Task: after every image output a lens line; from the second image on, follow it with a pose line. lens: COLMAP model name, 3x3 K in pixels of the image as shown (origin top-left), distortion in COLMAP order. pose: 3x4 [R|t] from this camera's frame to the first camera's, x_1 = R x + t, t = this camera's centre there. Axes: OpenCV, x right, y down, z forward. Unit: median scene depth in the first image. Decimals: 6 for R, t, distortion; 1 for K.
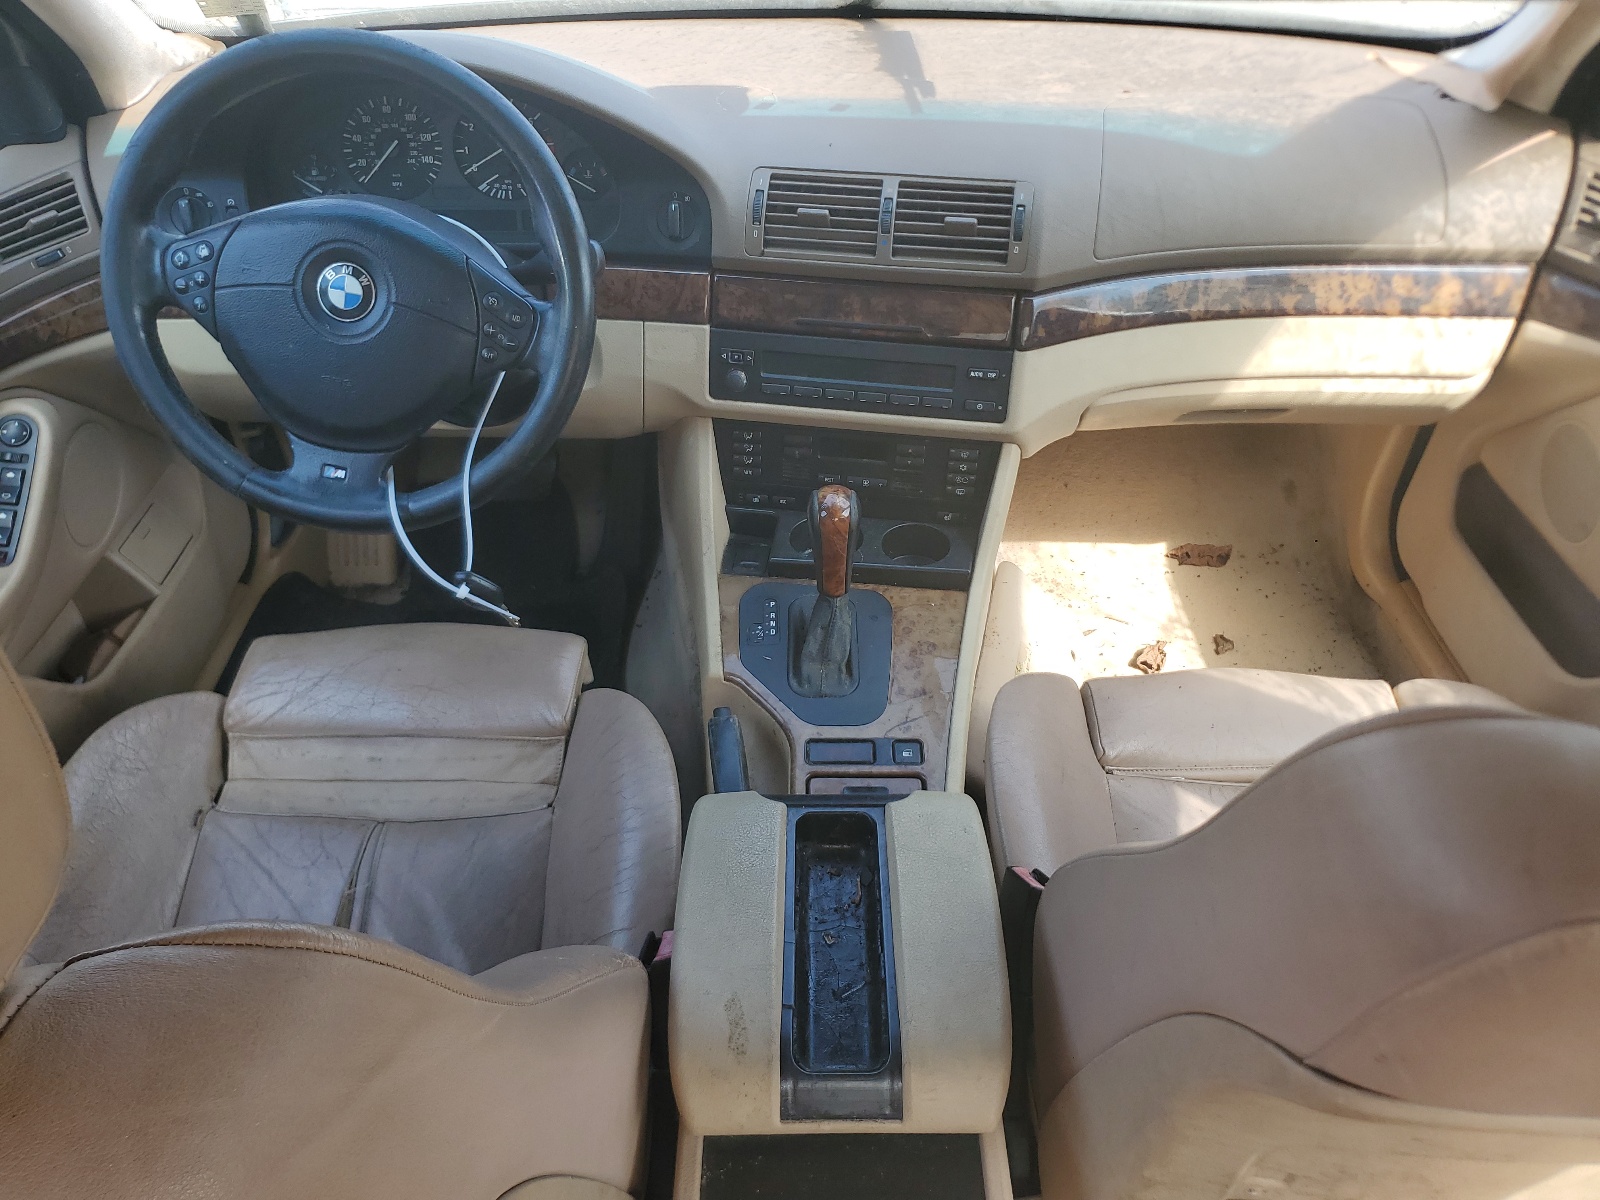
lens RADIAL K [[1210.3, 0, 798.3], [0, 1210.3, 601.8], [0, 0, 1]] dist [0.002745, 0.001767]
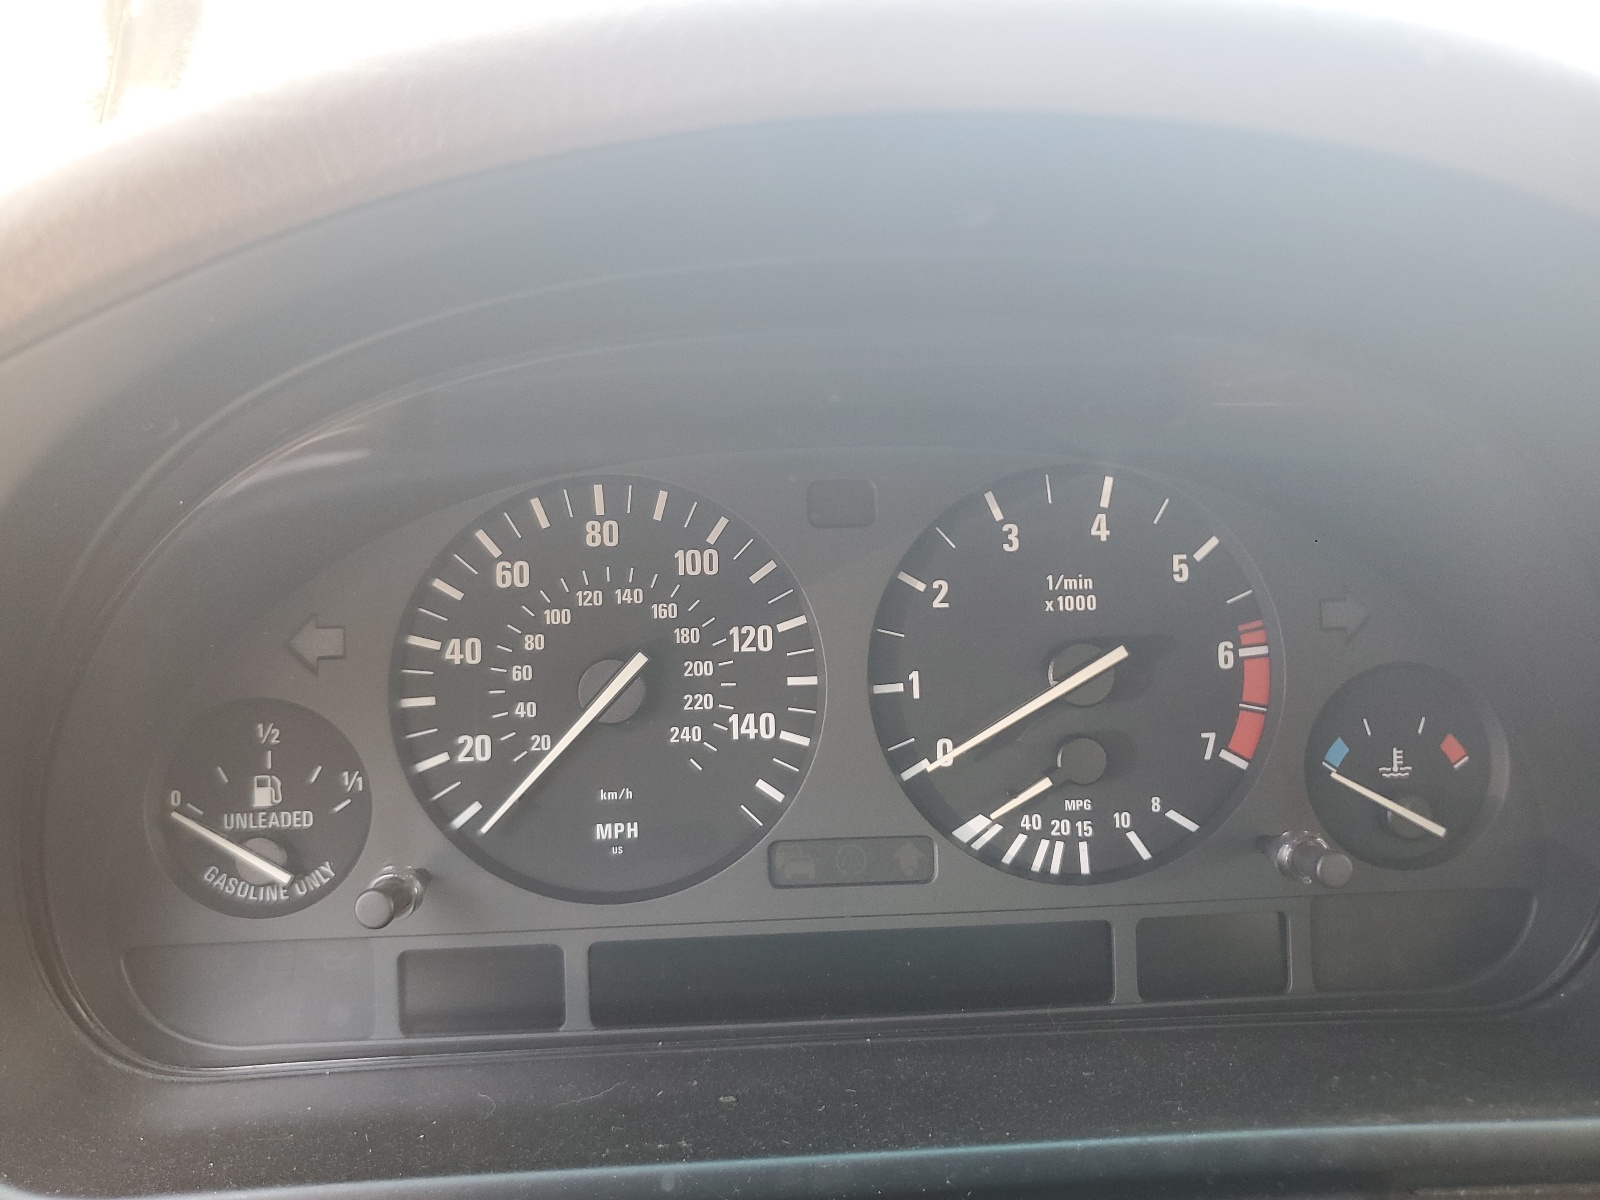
lens RADIAL K [[1210.3, 0, 799.5], [0, 1210.3, 602.7], [0, 0, 1]] dist [0.002745, 0.001767]
pose [[0.942511, -0.035548, -0.332280, -0.219956], [-0.094456, 0.925441, -0.366929, -0.303749], [0.320549, 0.377221, 0.868880, 0.793535]]
